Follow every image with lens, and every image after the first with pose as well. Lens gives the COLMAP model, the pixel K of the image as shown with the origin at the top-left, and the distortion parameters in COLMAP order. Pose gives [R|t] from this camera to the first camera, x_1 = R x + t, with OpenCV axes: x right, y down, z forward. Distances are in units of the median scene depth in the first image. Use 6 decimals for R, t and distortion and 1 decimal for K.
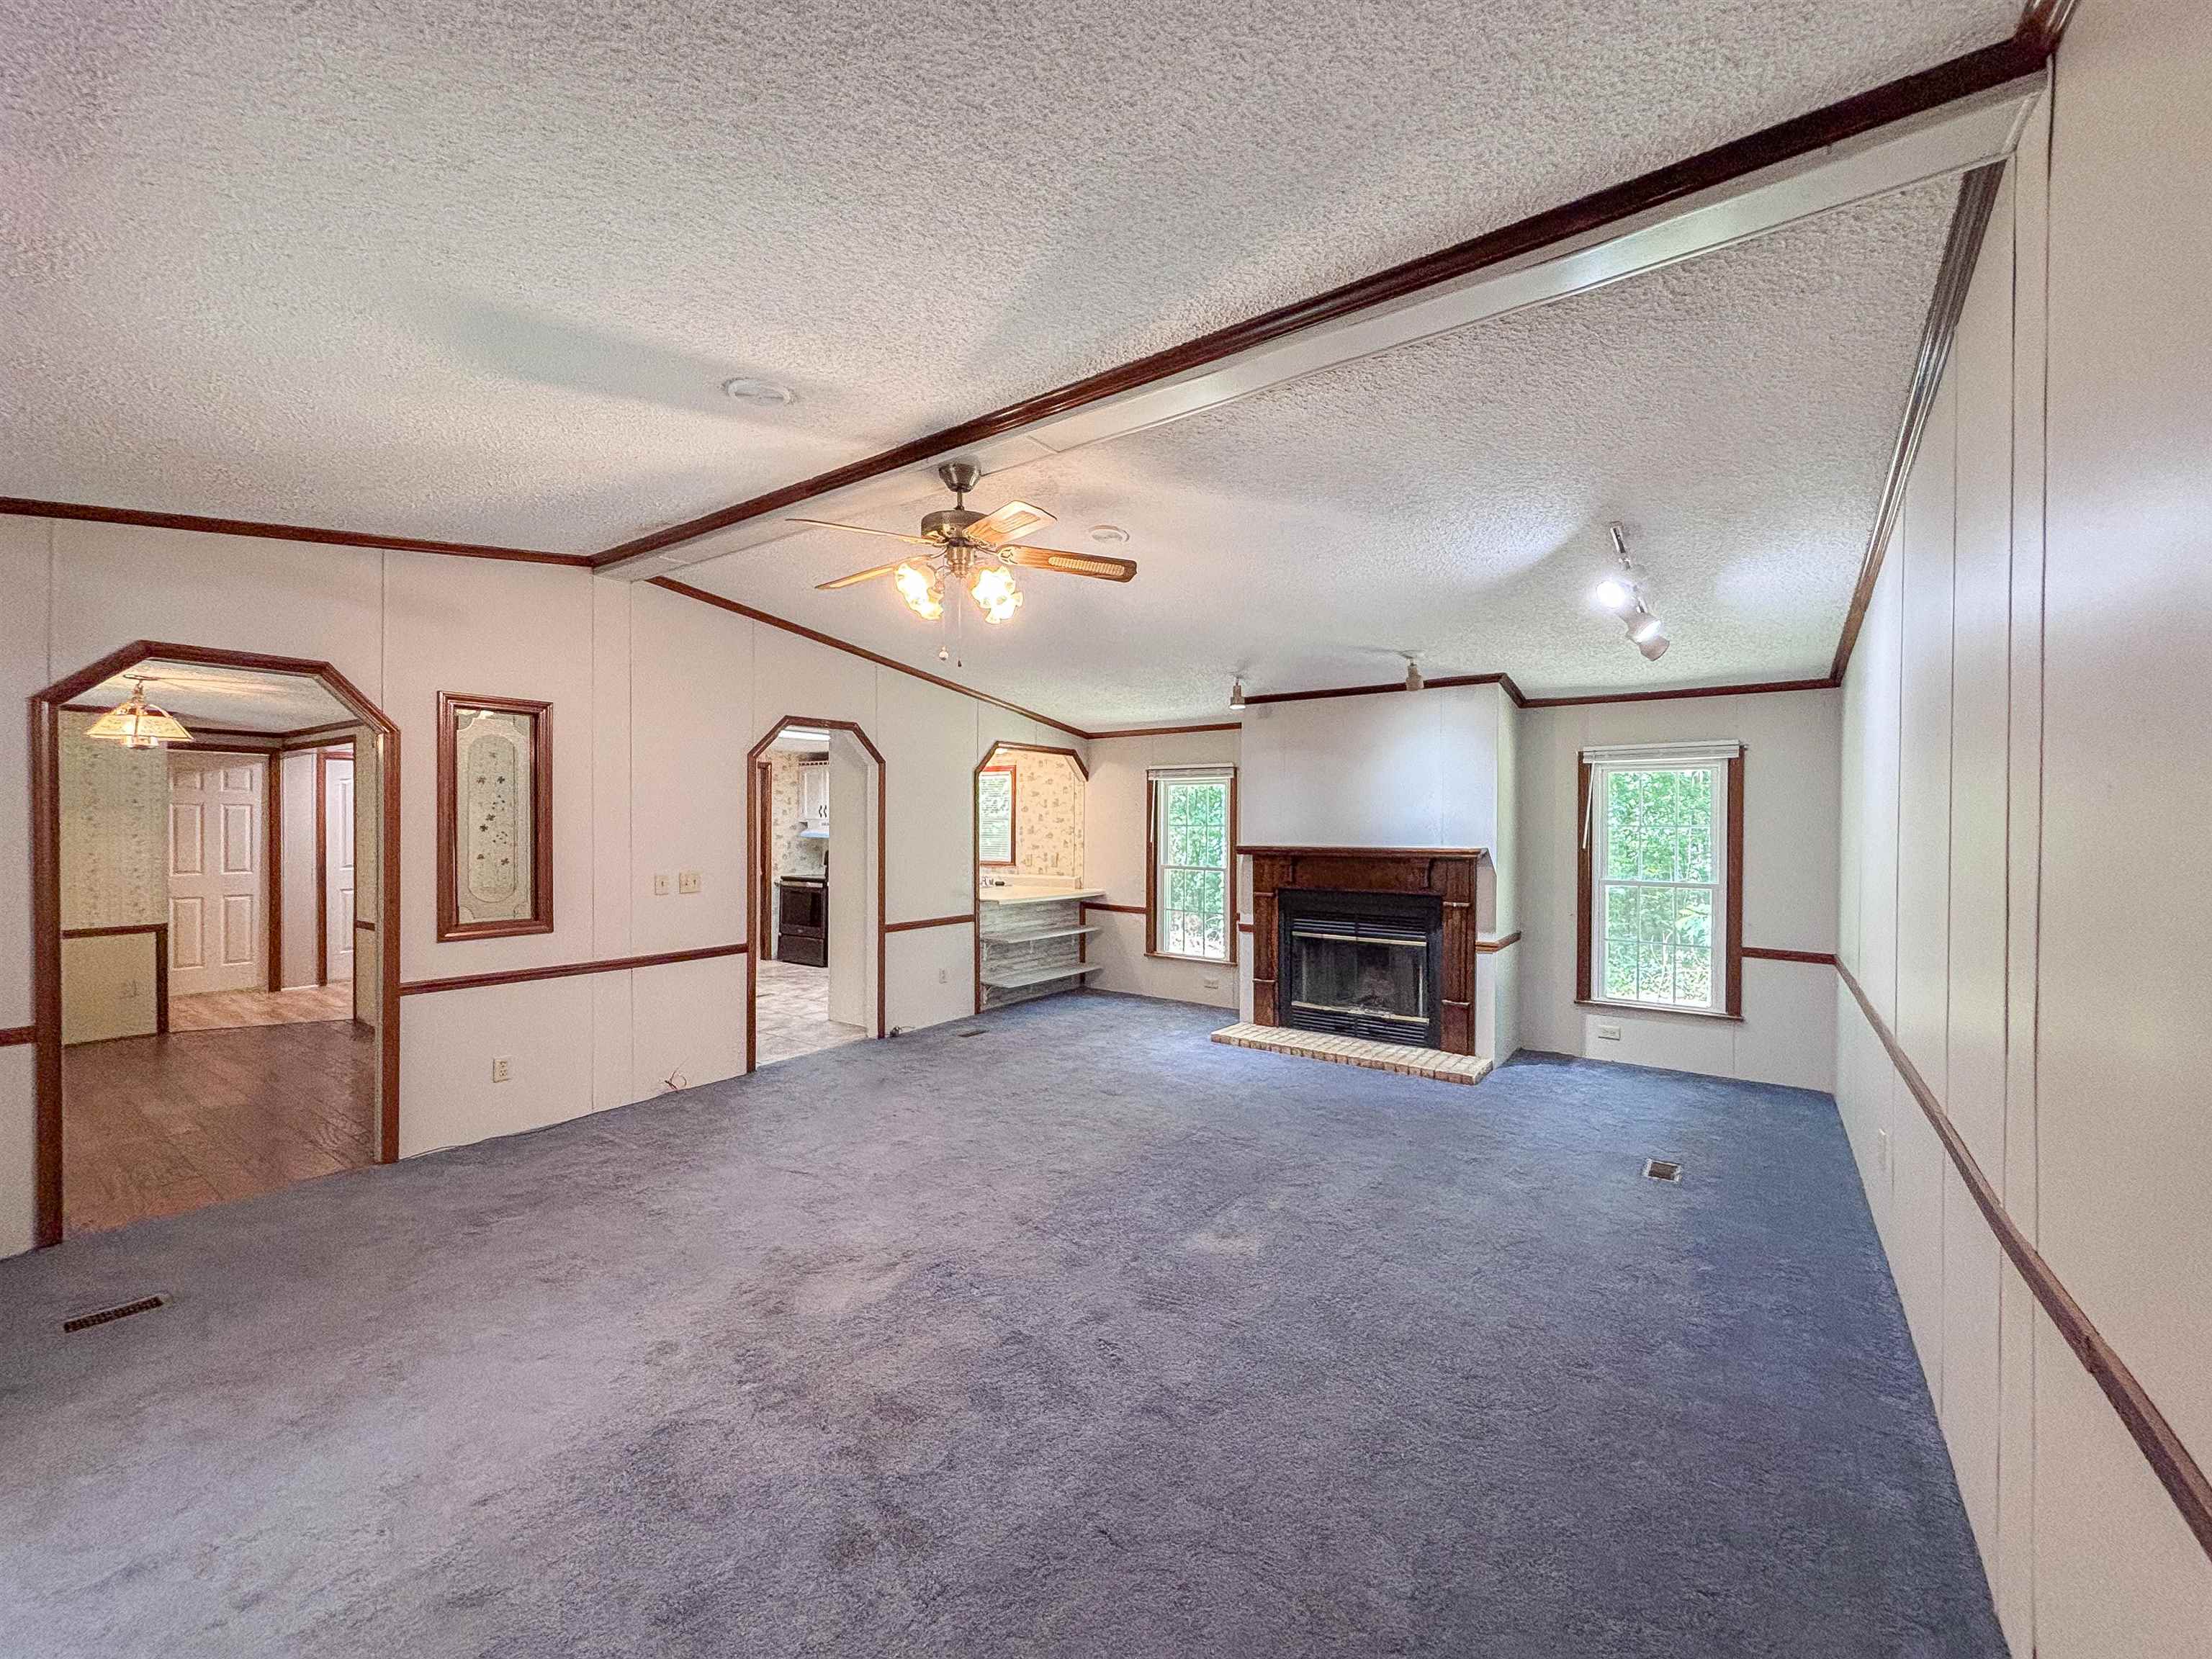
lens RADIAL K [[901.6, 0, 1123.0], [0, 901.6, 827.7], [0, 0, 1]] dist [0.008696, -0.001365]
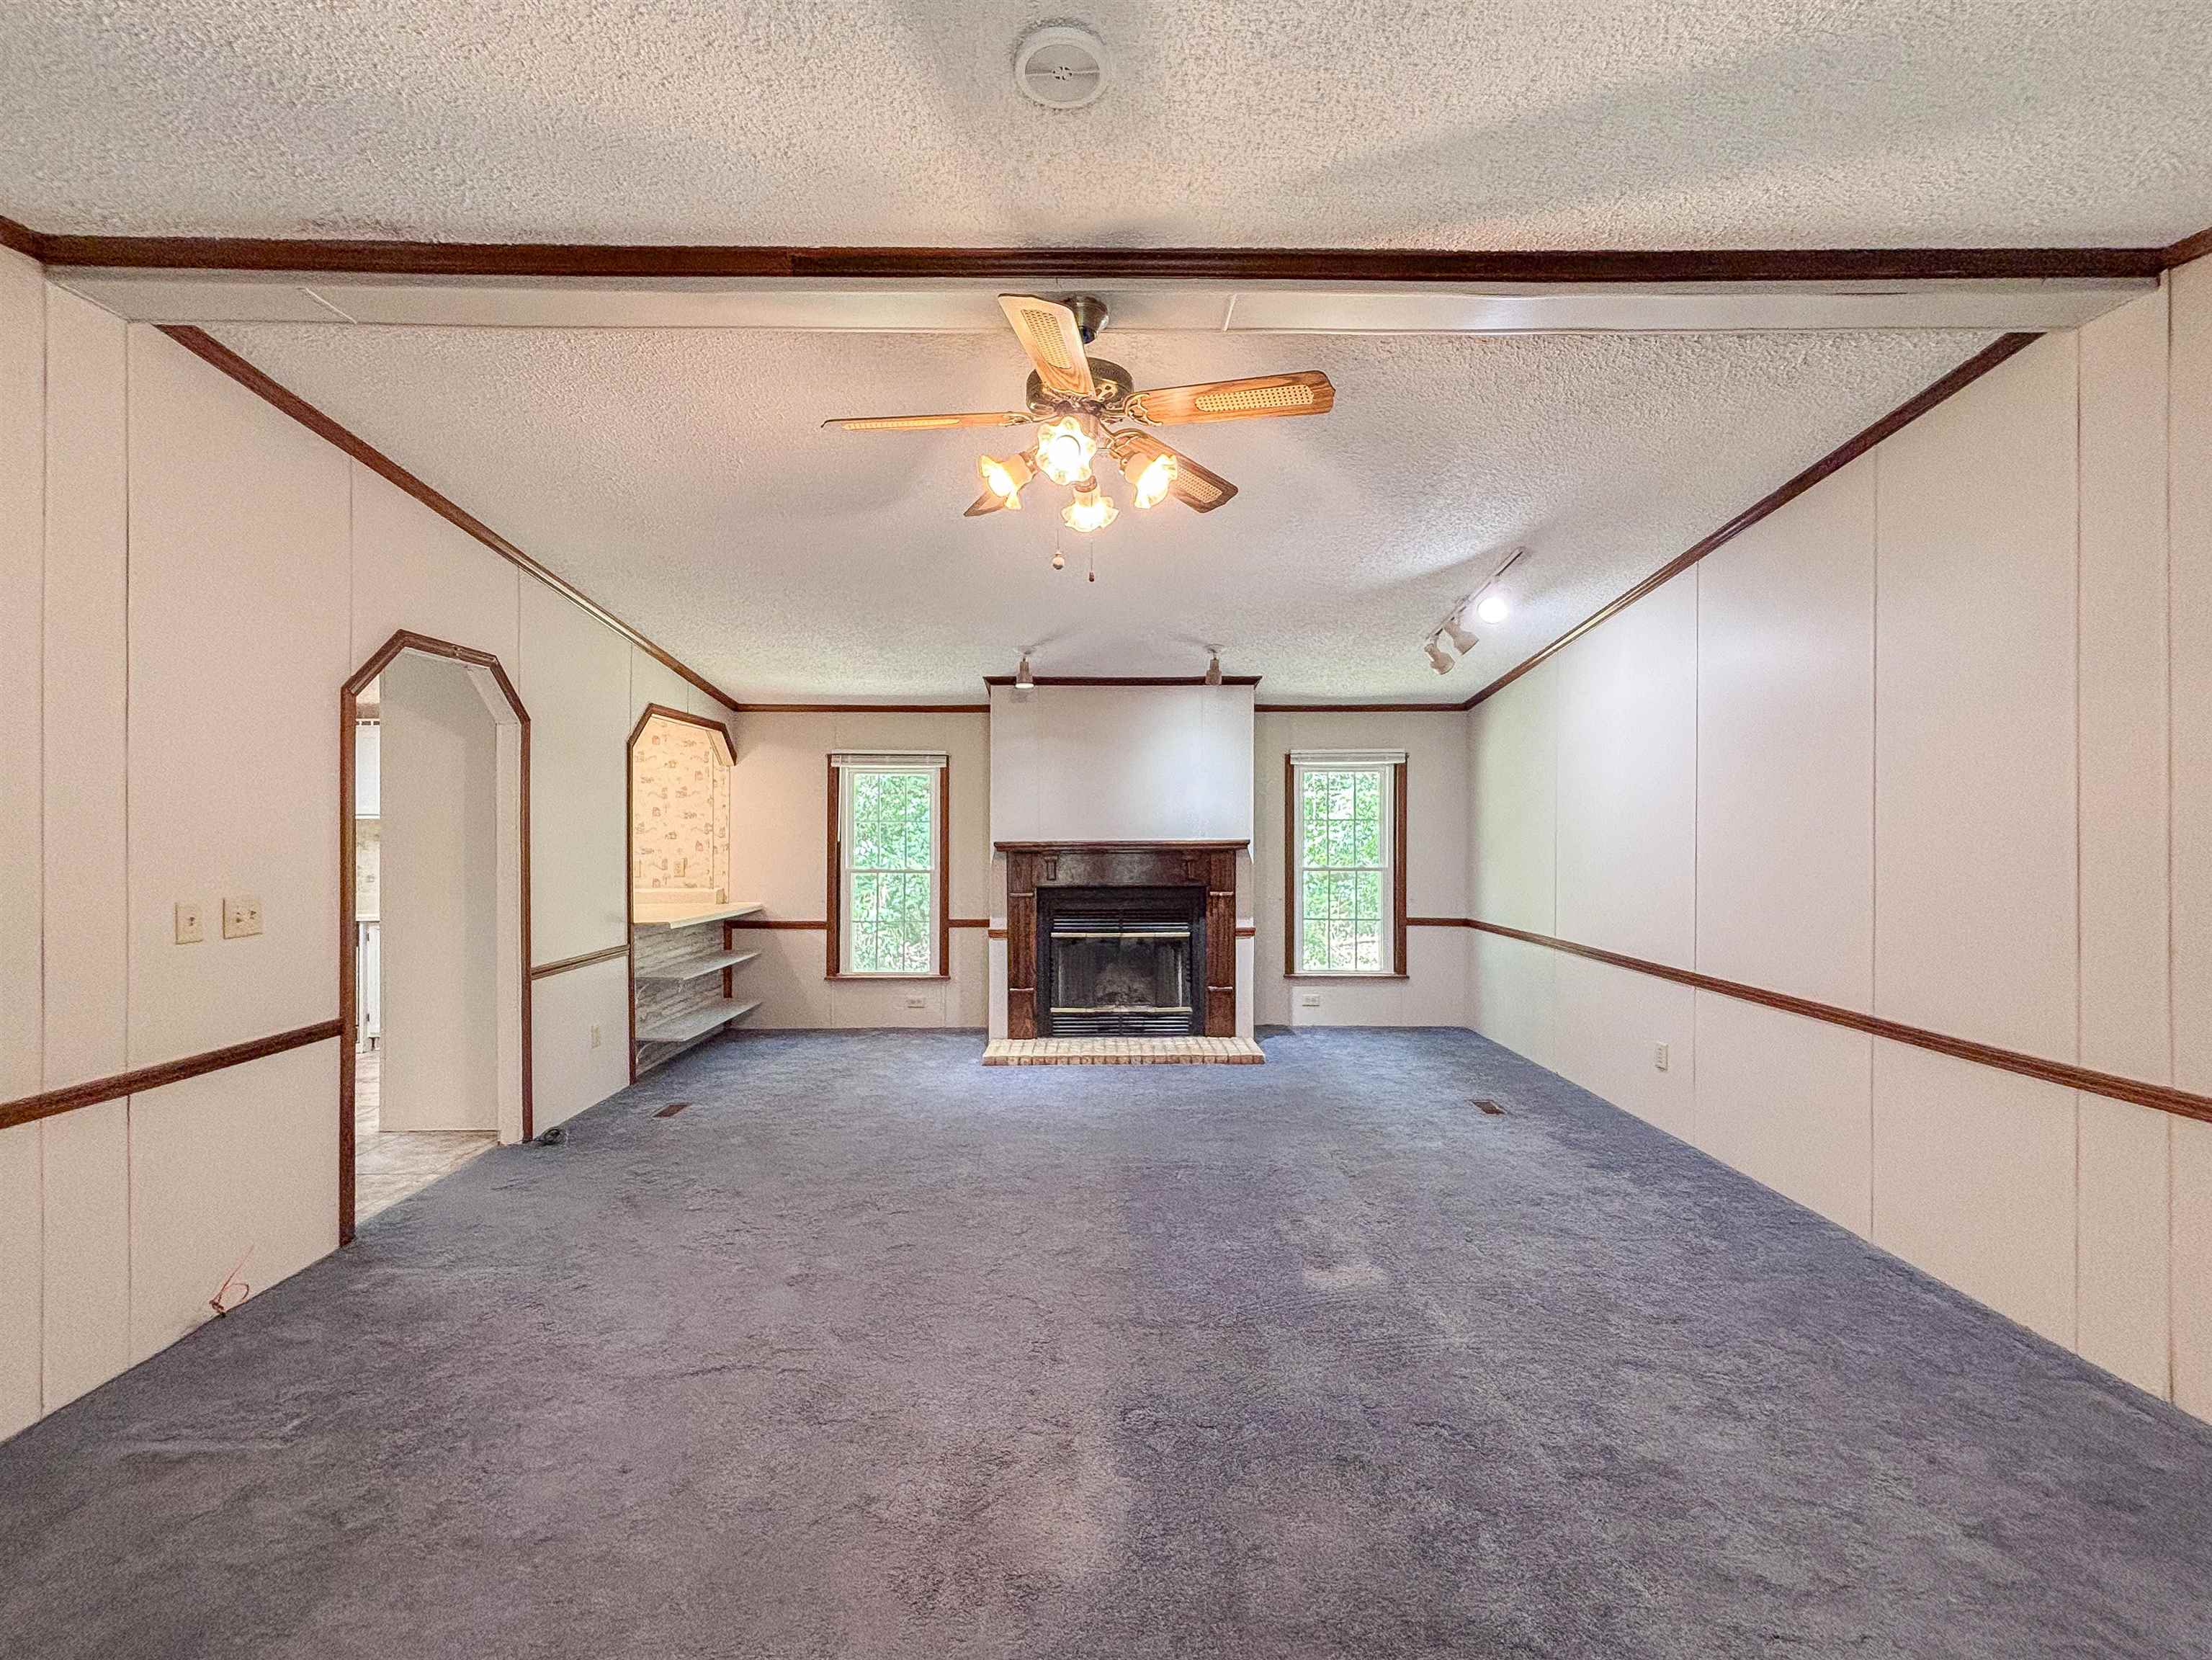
lens RADIAL K [[901.7, 0, 1126.6], [0, 901.7, 827.6], [0, 0, 1]] dist [0.008696, -0.001365]
pose [[0.803609, -0.002519, 0.595152, -0.322703], [0.007102, 0.999960, -0.005356, 0.012413], [-0.595115, 0.008531, 0.803595, 0.219530]]
